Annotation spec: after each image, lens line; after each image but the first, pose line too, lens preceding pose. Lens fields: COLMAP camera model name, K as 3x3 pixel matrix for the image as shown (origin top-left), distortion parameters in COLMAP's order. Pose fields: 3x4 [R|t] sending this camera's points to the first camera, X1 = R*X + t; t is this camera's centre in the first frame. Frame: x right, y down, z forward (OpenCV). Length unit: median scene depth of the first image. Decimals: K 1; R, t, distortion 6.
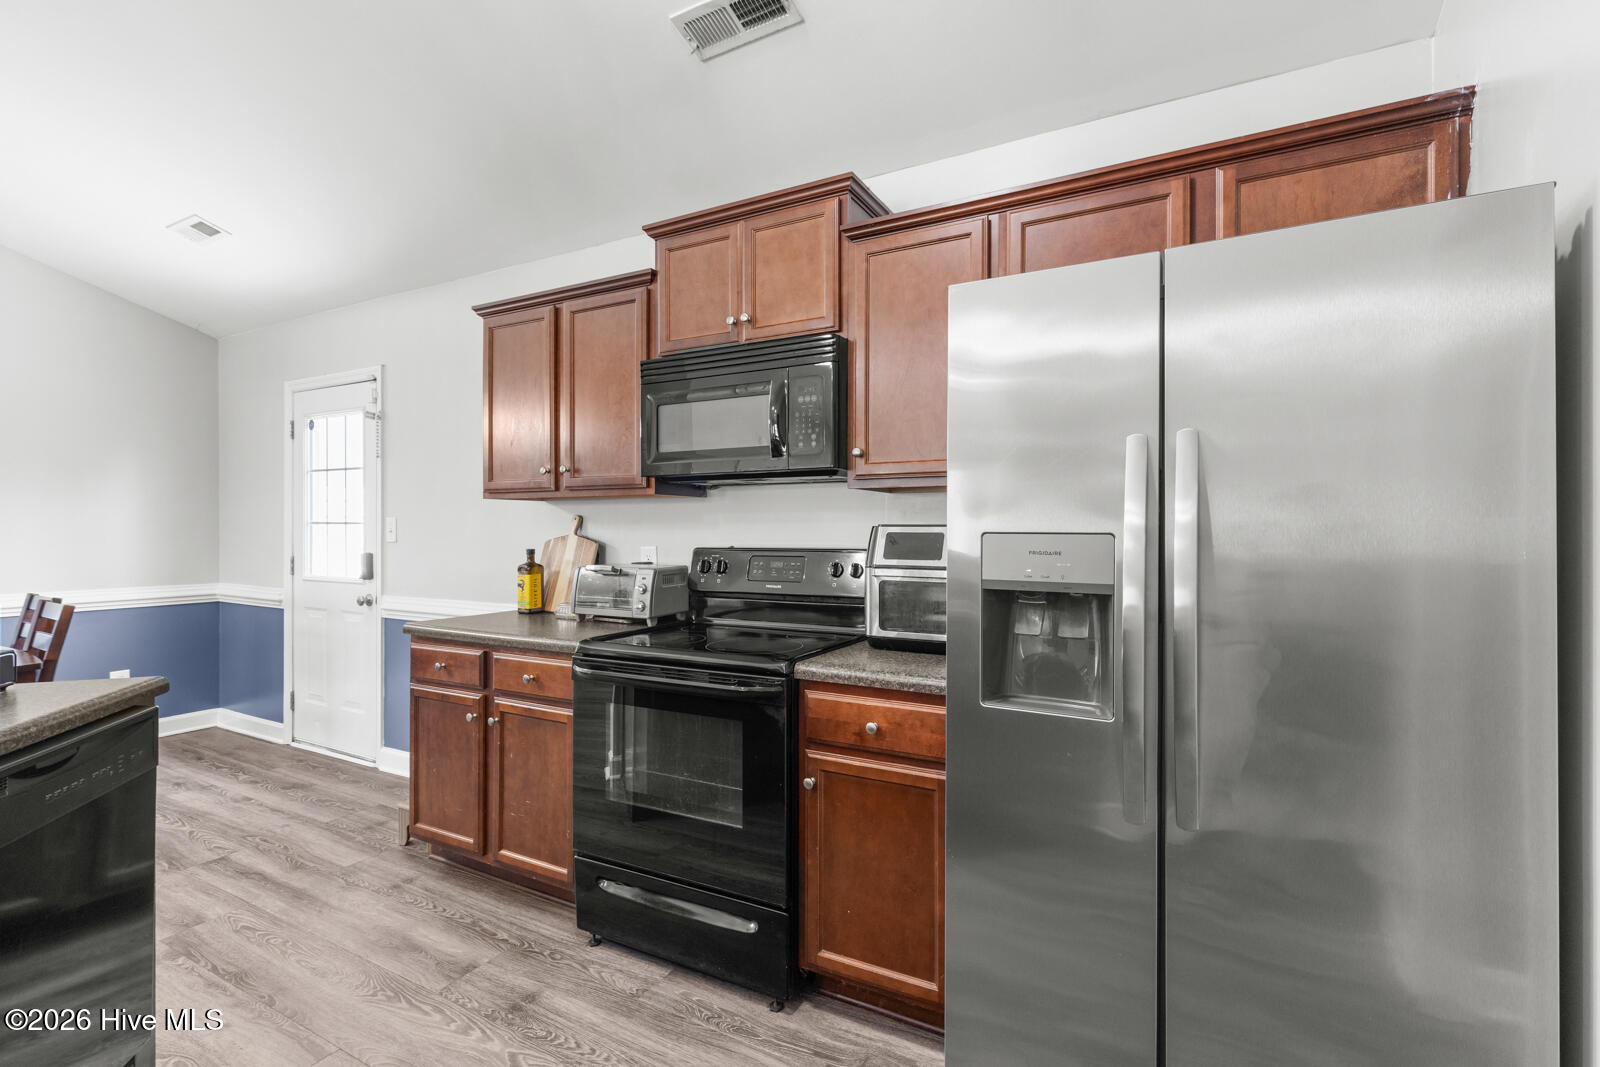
lens RADIAL K [[727.8, 0, 810.0], [0, 727.8, 524.8], [0, 0, 1]] dist [0.005095, 0.000236]
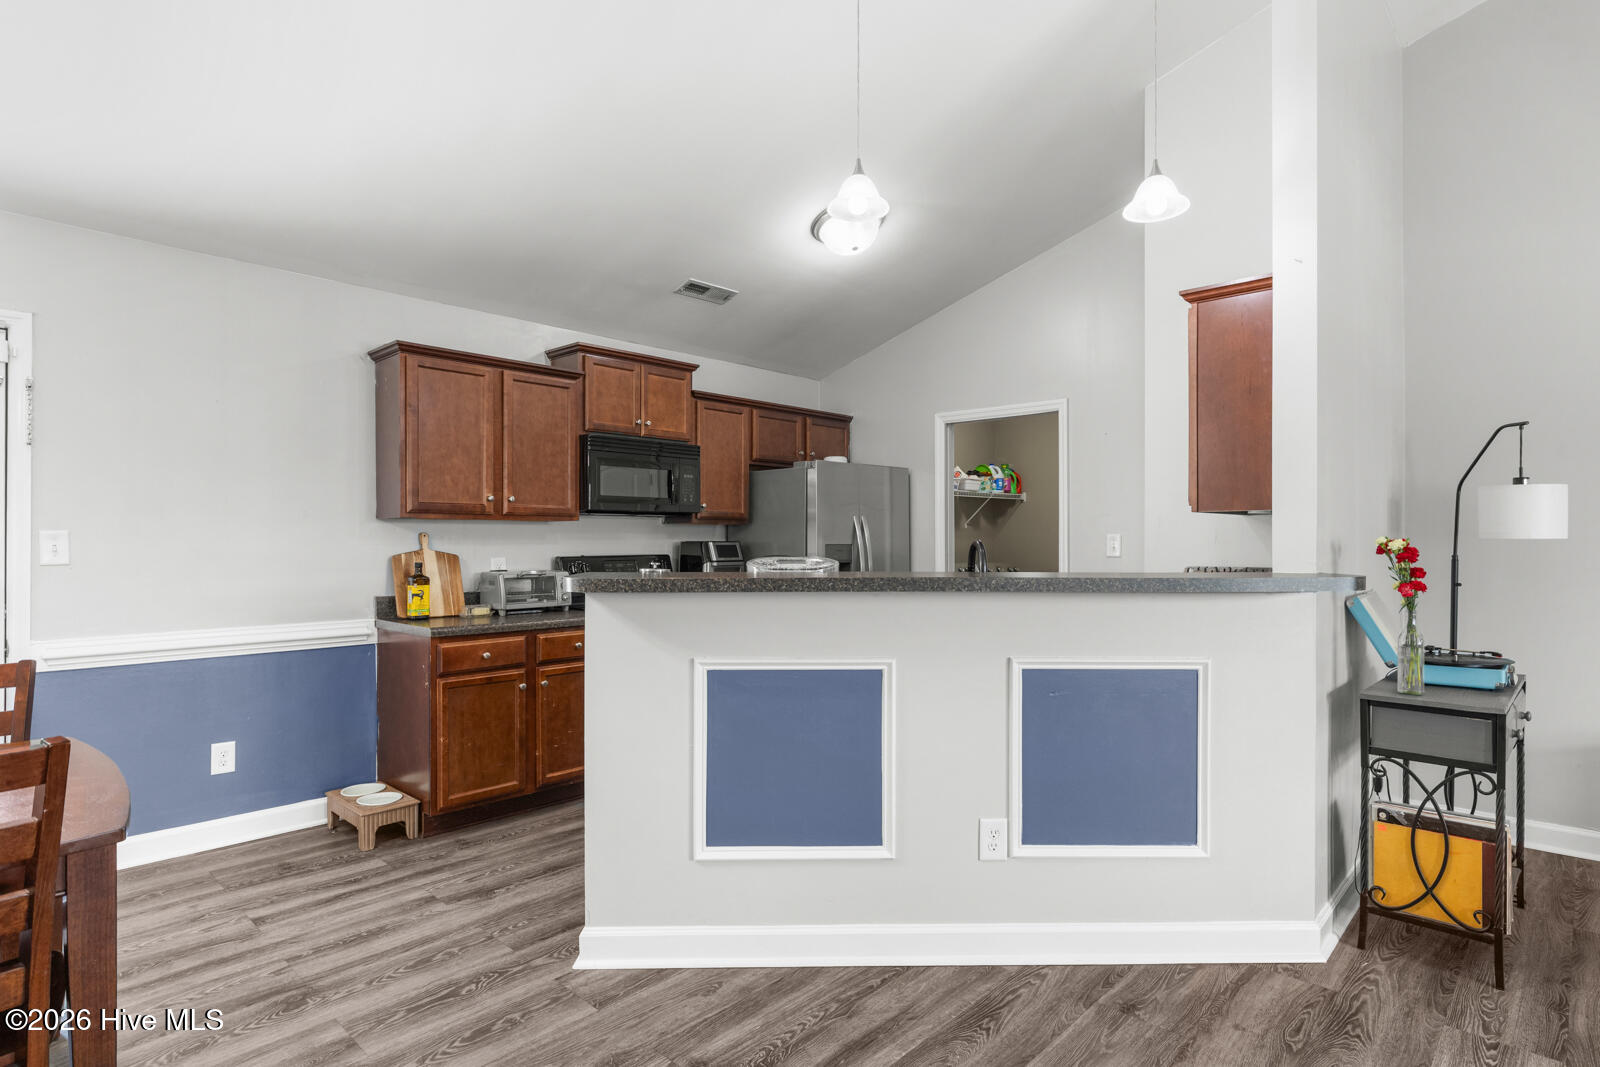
lens RADIAL K [[844.4, 0, 806.0], [0, 844.4, 540.9], [0, 0, 1]] dist [-0.007145, 0.001040]
pose [[0.252980, -0.002953, 0.967467, -1.605288], [-0.002872, 0.999989, 0.003803, -0.007659], [-0.967467, -0.003740, 0.252969, 0.099676]]
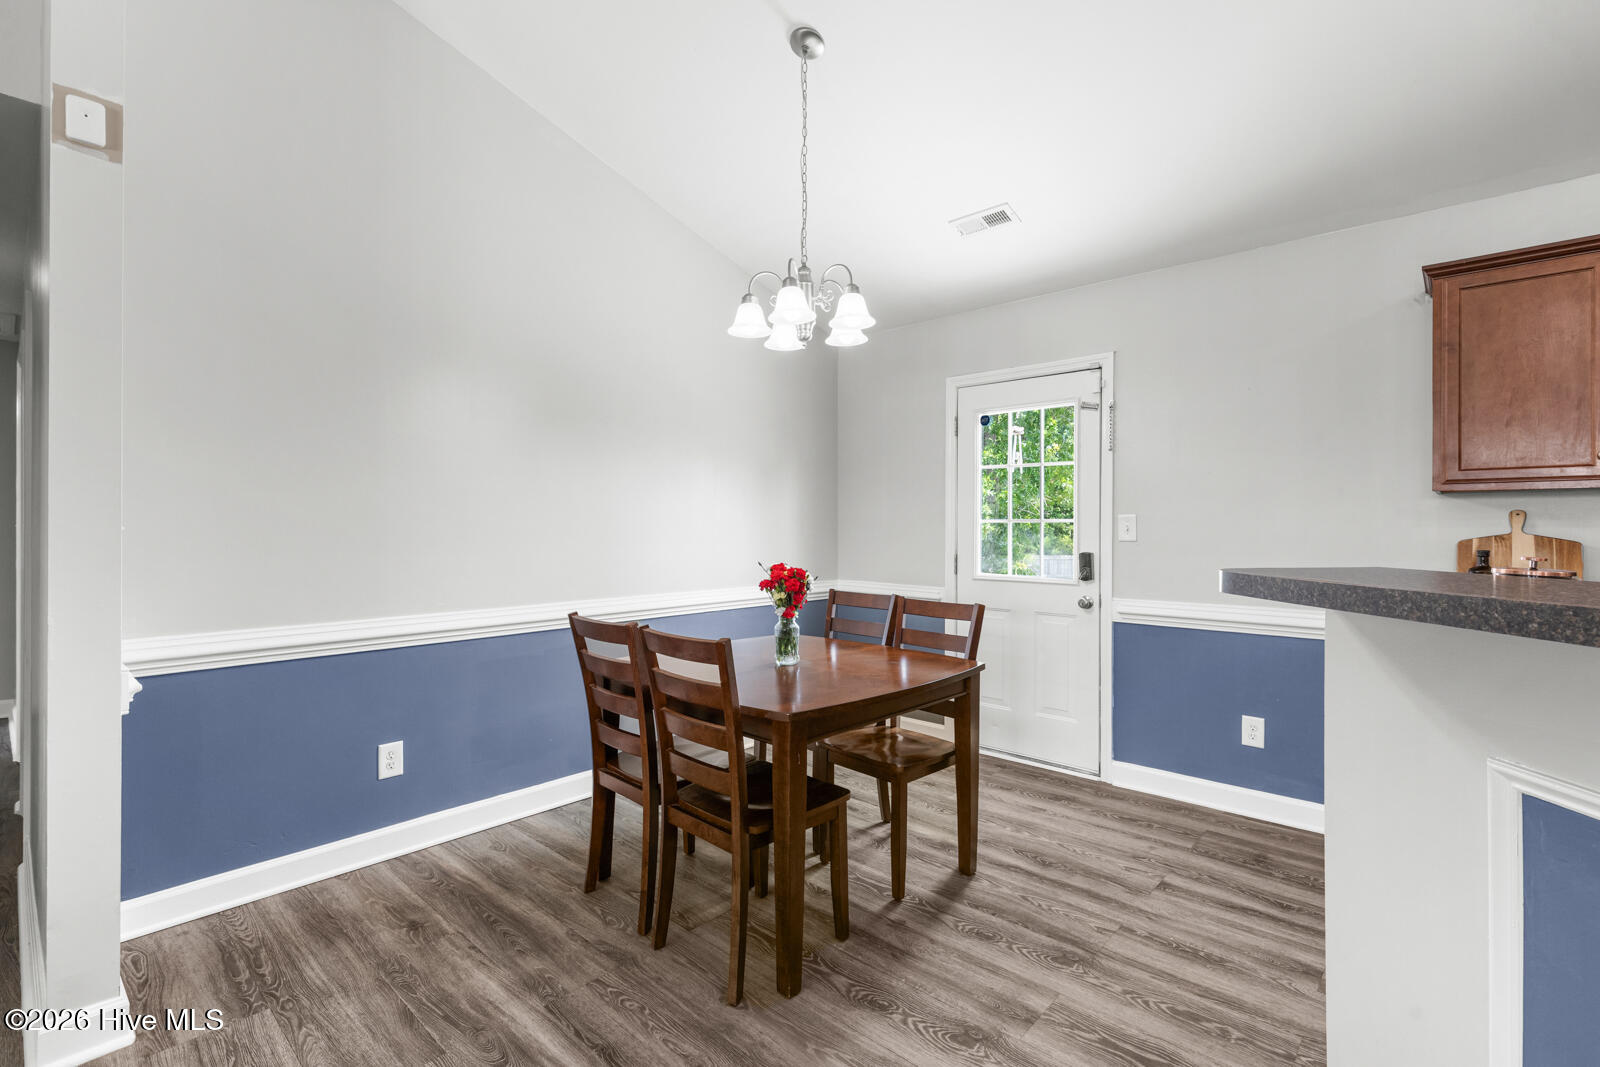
lens RADIAL K [[727.8, 0, 806.2], [0, 727.8, 523.7], [0, 0, 1]] dist [0.005095, 0.000236]
pose [[0.973024, 0.000320, -0.230704, -1.022446], [-0.000691, 0.999999, -0.001529, 0.004019], [0.230703, 0.001647, 0.973023, -0.000439]]
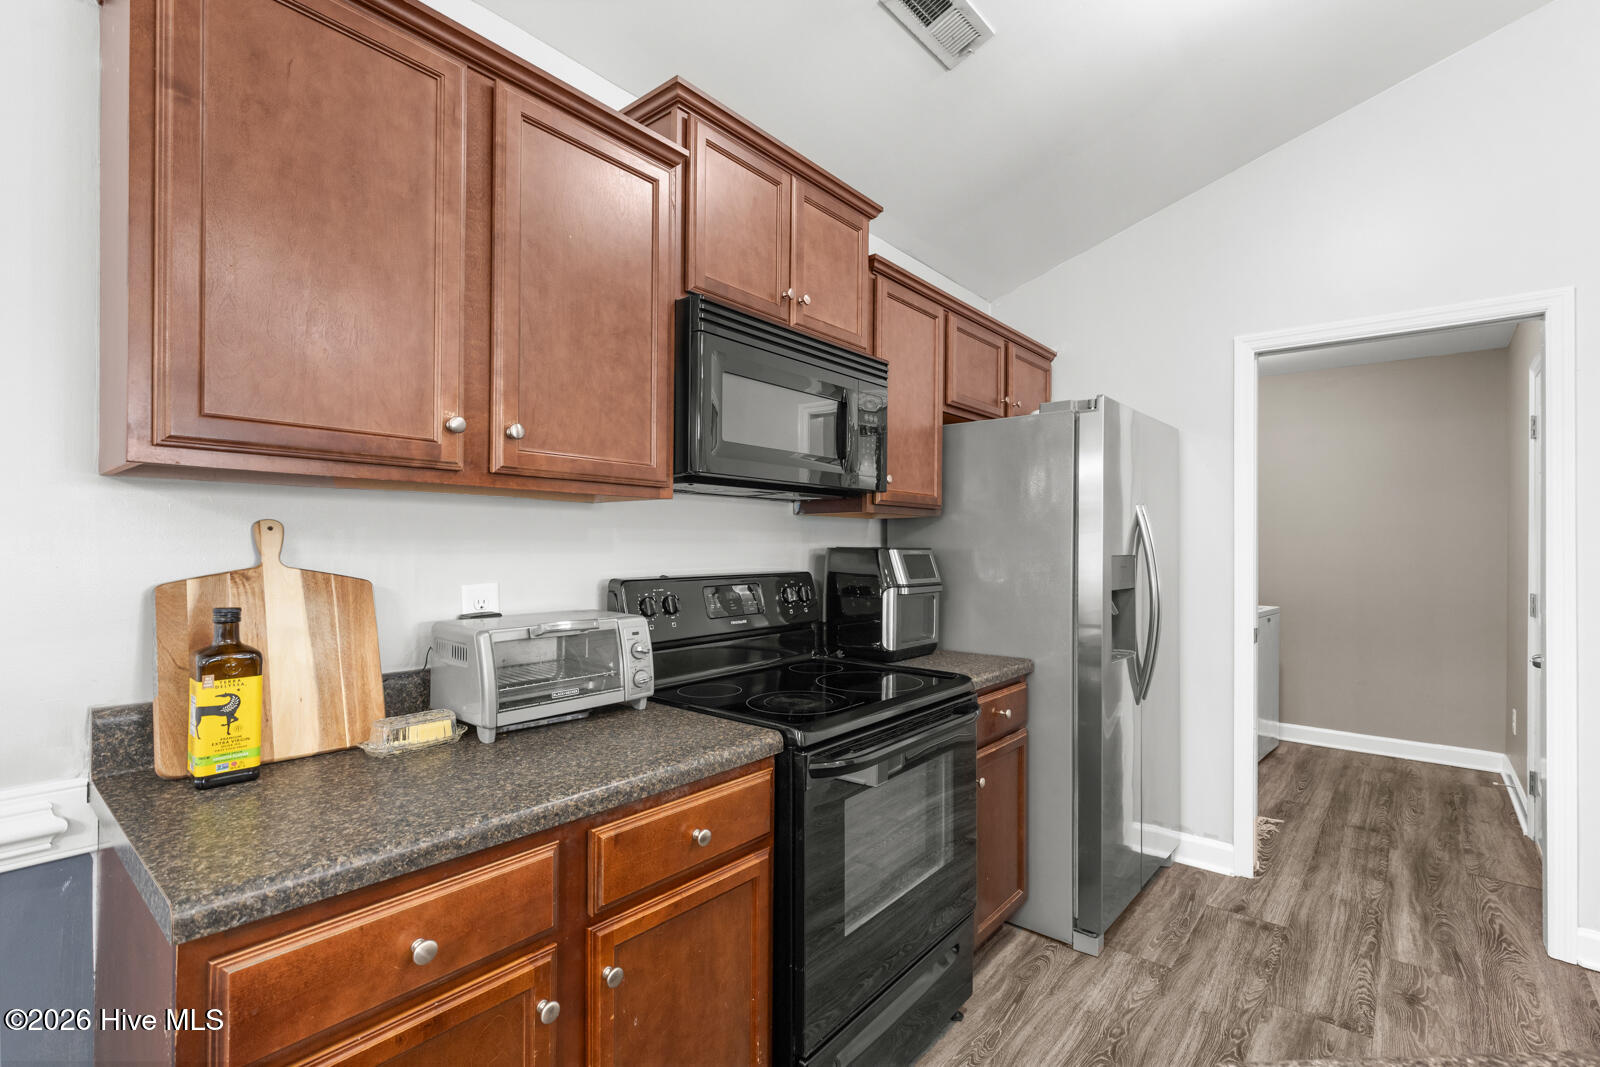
lens RADIAL K [[727.8, 0, 801.6], [0, 727.8, 540.6], [0, 0, 1]] dist [0.005095, 0.000236]
pose [[0.199105, 0.004026, 0.979970, -0.745317], [-0.012632, 0.999919, -0.001541, -0.005081], [-0.979897, -0.012072, 0.199139, 0.686388]]
